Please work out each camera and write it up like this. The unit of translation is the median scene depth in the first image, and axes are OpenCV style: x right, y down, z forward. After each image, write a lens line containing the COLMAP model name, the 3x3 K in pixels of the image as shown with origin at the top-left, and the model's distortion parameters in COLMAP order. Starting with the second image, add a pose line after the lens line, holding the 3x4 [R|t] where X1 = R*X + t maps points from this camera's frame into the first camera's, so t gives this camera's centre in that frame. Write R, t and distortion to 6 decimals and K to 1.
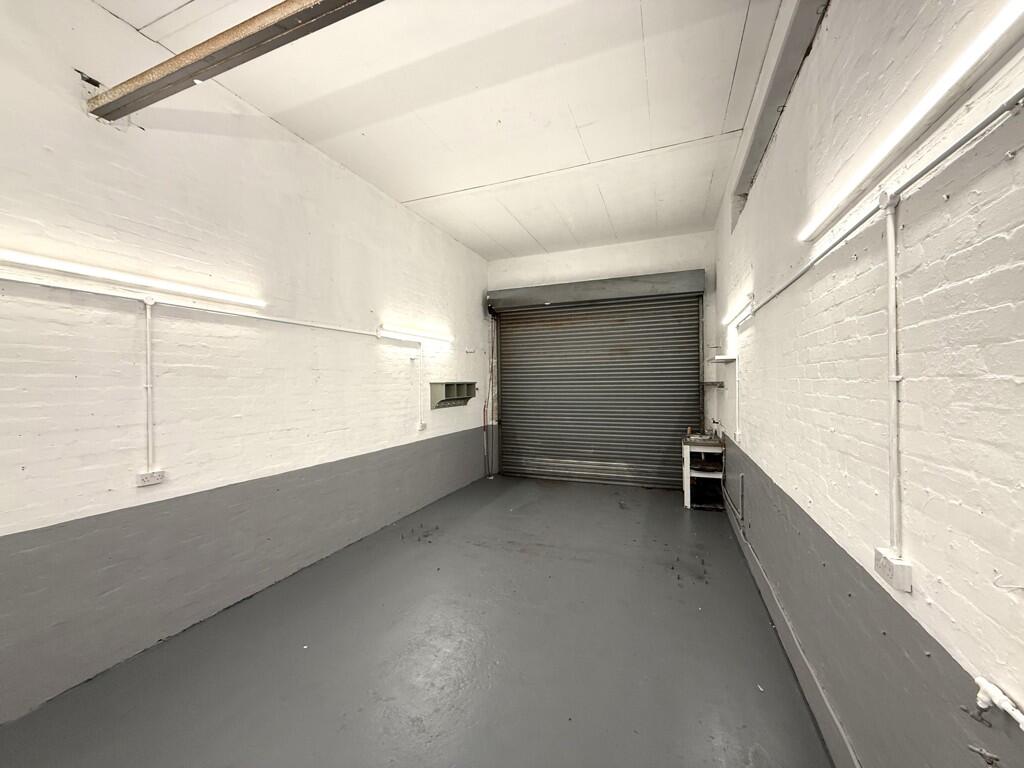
lens RADIAL K [[408.8, 0, 510.0], [0, 408.8, 383.7], [0, 0, 1]] dist [-0.002910, -0.000817]
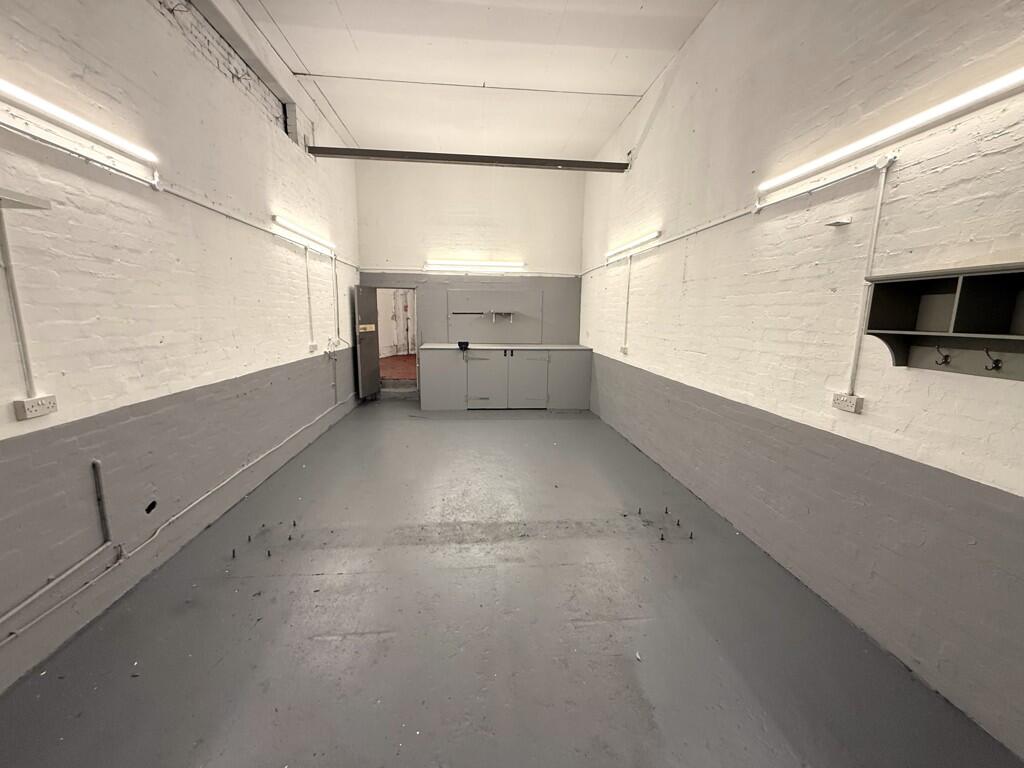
lens RADIAL K [[408.8, 0, 511.3], [0, 408.8, 382.5], [0, 0, 1]] dist [-0.002910, -0.000817]
pose [[-0.894297, 0.073535, -0.441390, 0.247323], [-0.003375, 0.985268, 0.170983, 0.025417], [0.447461, 0.154400, -0.880874, 1.288138]]
